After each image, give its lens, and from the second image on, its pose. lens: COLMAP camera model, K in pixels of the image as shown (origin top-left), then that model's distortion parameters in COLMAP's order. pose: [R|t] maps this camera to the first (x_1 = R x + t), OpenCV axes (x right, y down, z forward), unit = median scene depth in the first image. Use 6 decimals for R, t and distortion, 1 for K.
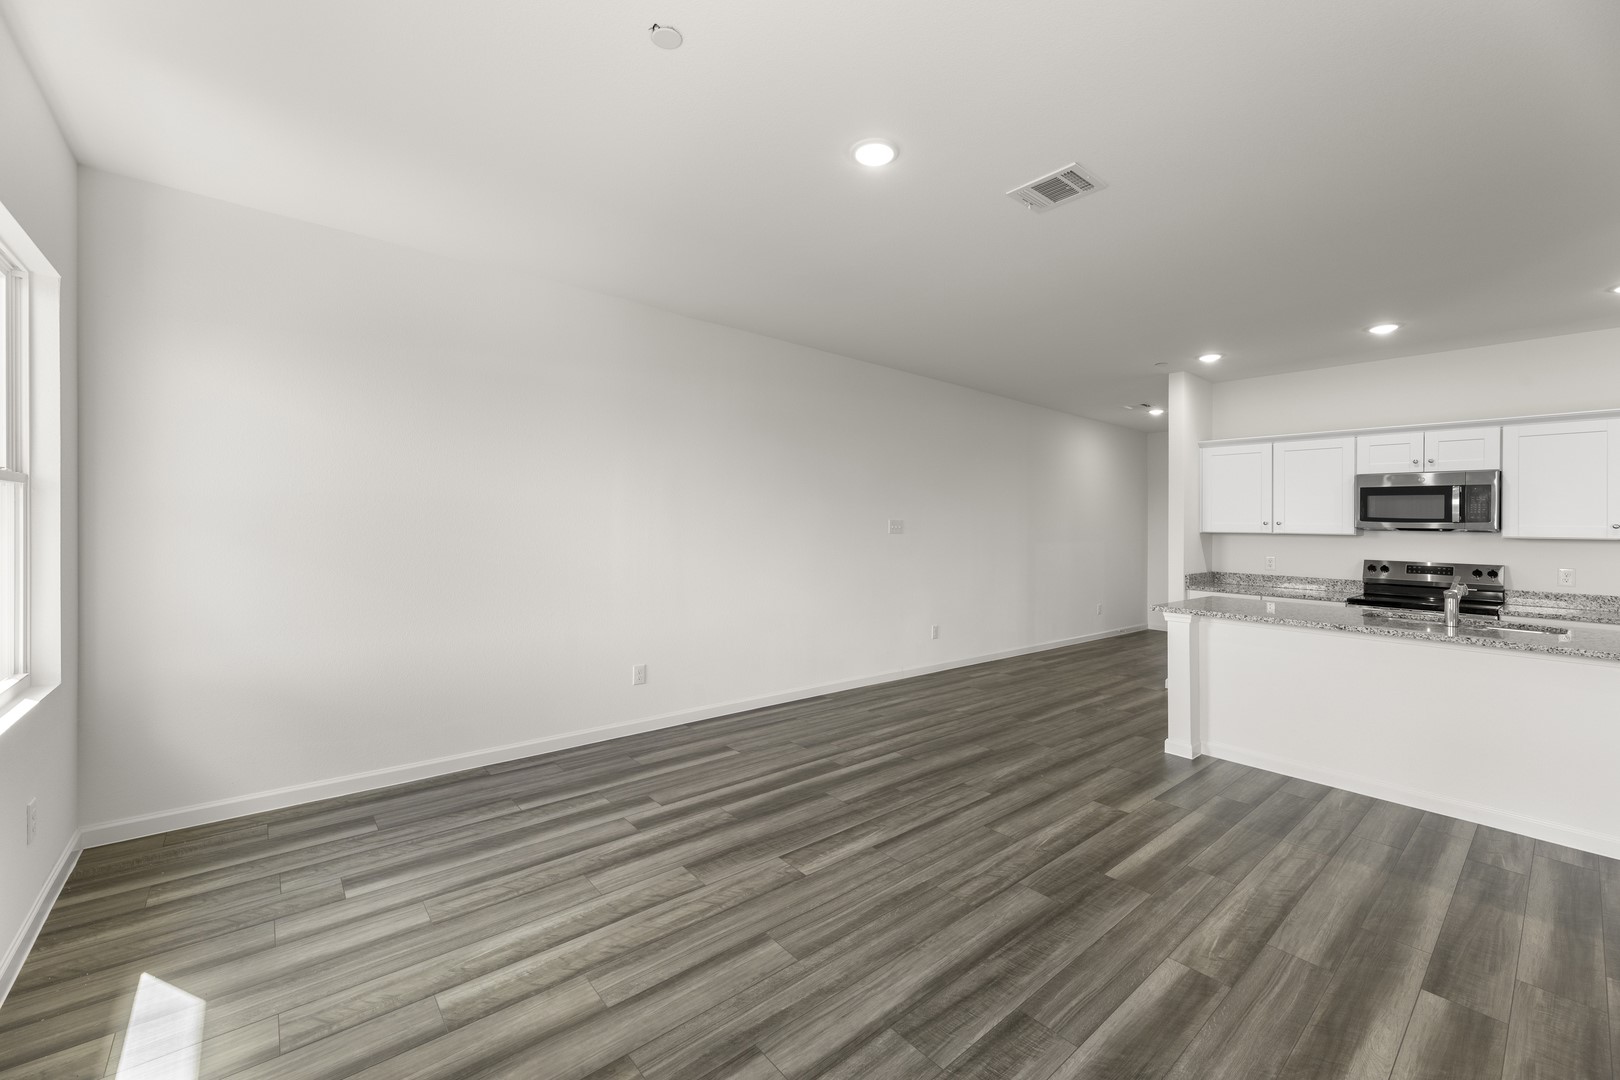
lens RADIAL K [[652.4, 0, 811.0], [0, 652.4, 509.6], [0, 0, 1]] dist [0.002172, 0.000263]
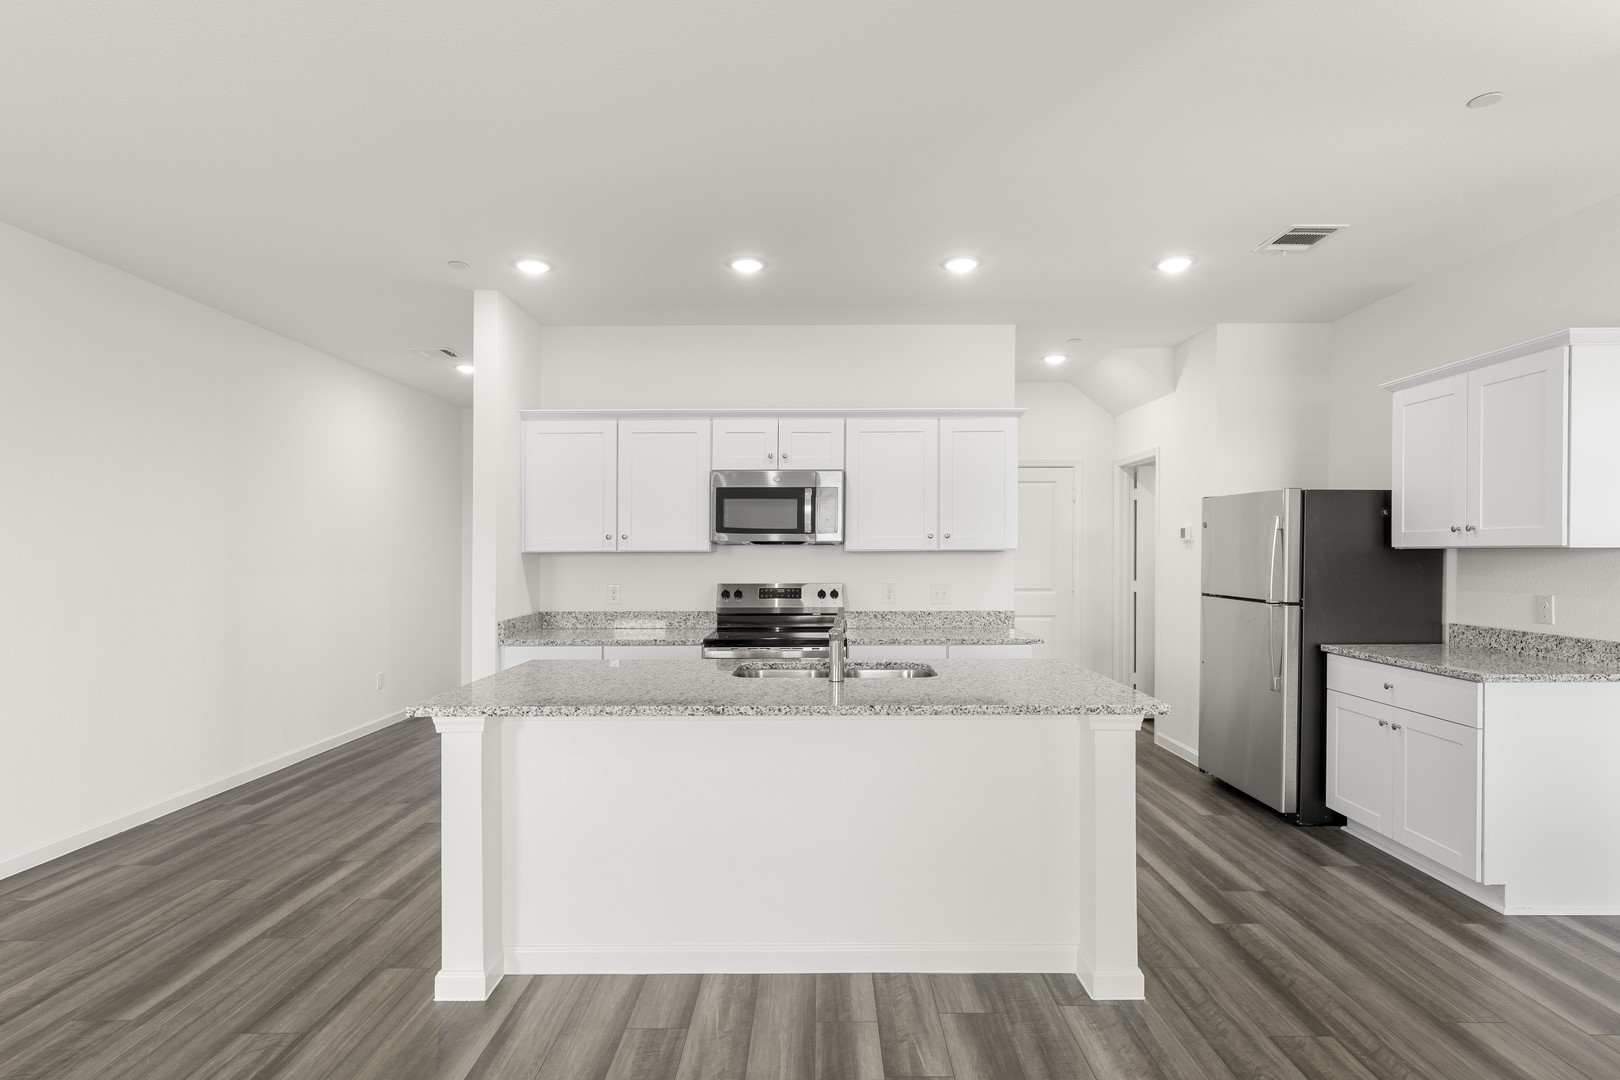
lens RADIAL K [[814.5, 0, 811.4], [0, 814.5, 527.2], [0, 0, 1]] dist [-0.002105, -0.001749]
pose [[0.658196, 0.002180, 0.752844, 0.214646], [-0.002760, 0.999996, -0.000482, 0.011505], [-0.752842, -0.001761, 0.658199, 0.308822]]
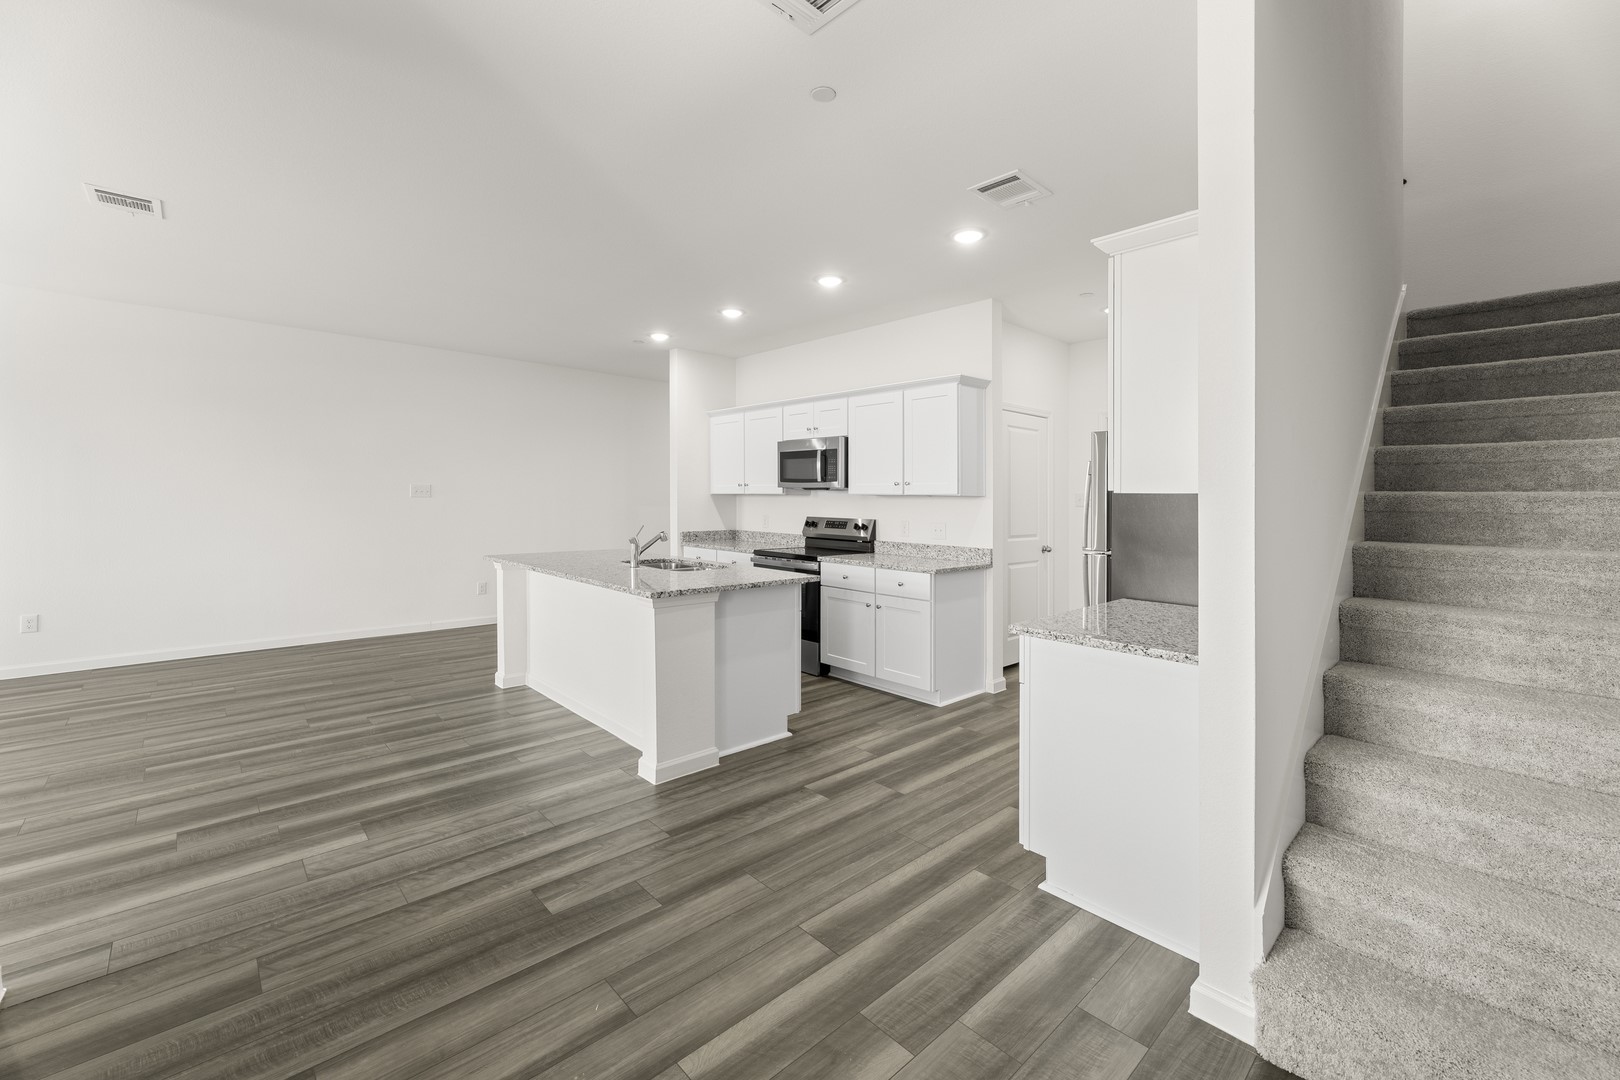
lens RADIAL K [[666.0, 0, 809.0], [0, 666.0, 484.0], [0, 0, 1]] dist [0.001670, 0.000150]
pose [[0.999401, -0.009542, 0.033271, 0.855438], [0.009244, 0.999916, 0.009099, 0.011154], [-0.033355, -0.008786, 0.999405, -0.151638]]
